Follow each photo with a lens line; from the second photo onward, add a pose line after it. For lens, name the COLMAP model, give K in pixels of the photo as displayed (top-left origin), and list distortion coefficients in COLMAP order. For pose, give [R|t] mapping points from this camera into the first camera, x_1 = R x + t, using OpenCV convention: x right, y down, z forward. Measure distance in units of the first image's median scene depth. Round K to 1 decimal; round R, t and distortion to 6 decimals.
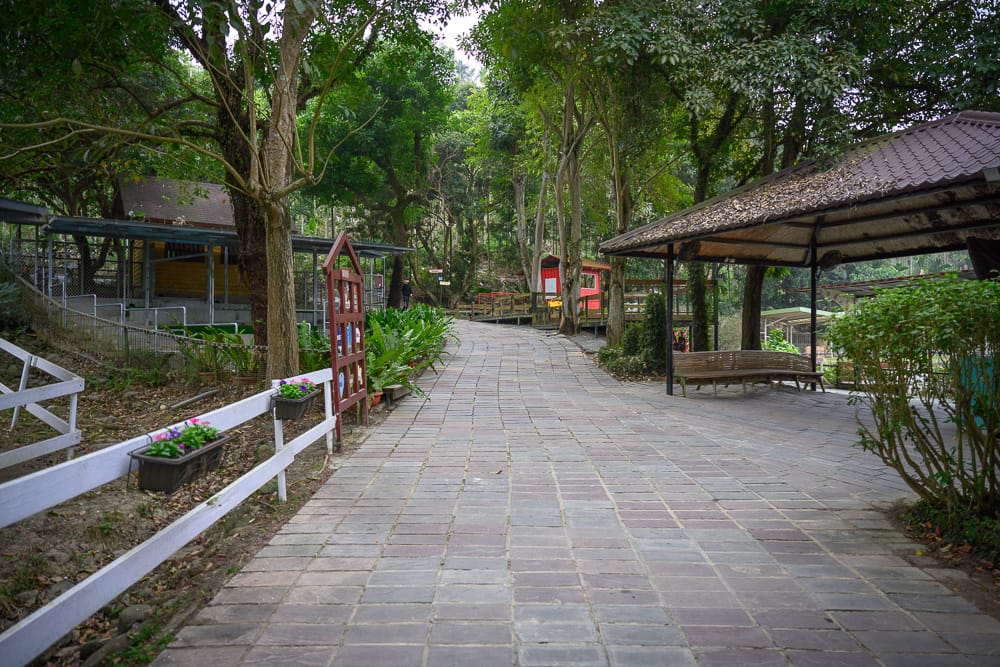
lens RADIAL K [[651.2, 0, 500.0], [0, 651.2, 333.5], [0, 0, 1]] dist [-0.034328, 0.000895]
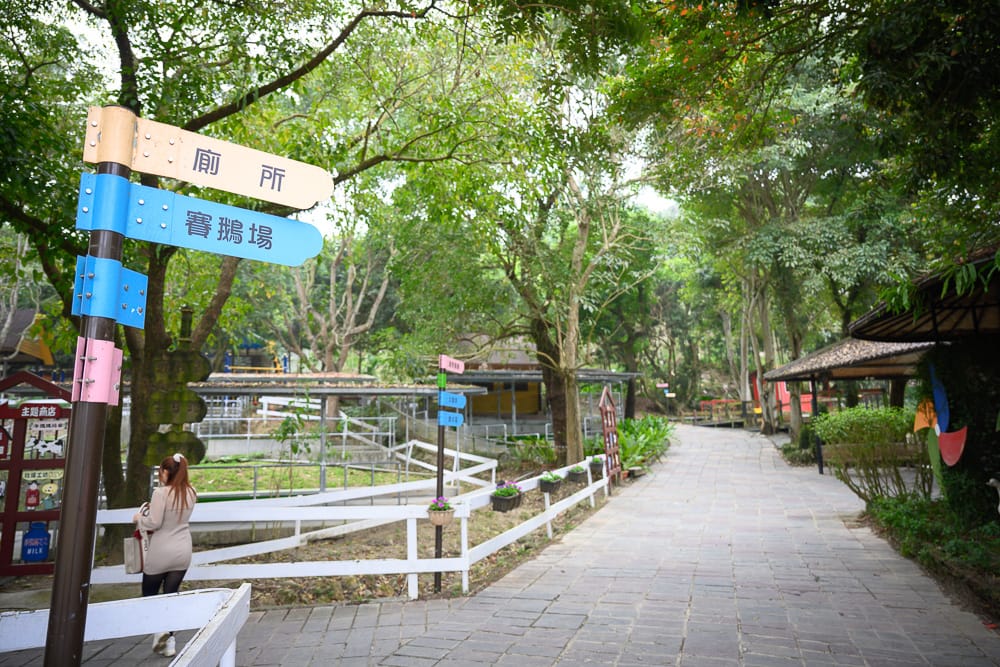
lens RADIAL K [[651.2, 0, 500.0], [0, 651.2, 333.5], [0, 0, 1]] dist [-0.034328, 0.000895]
pose [[0.937691, -0.077589, -0.338697, 0.068207], [0.022394, 0.986218, -0.163926, 0.001746], [0.346748, 0.146128, 0.926505, -0.465041]]
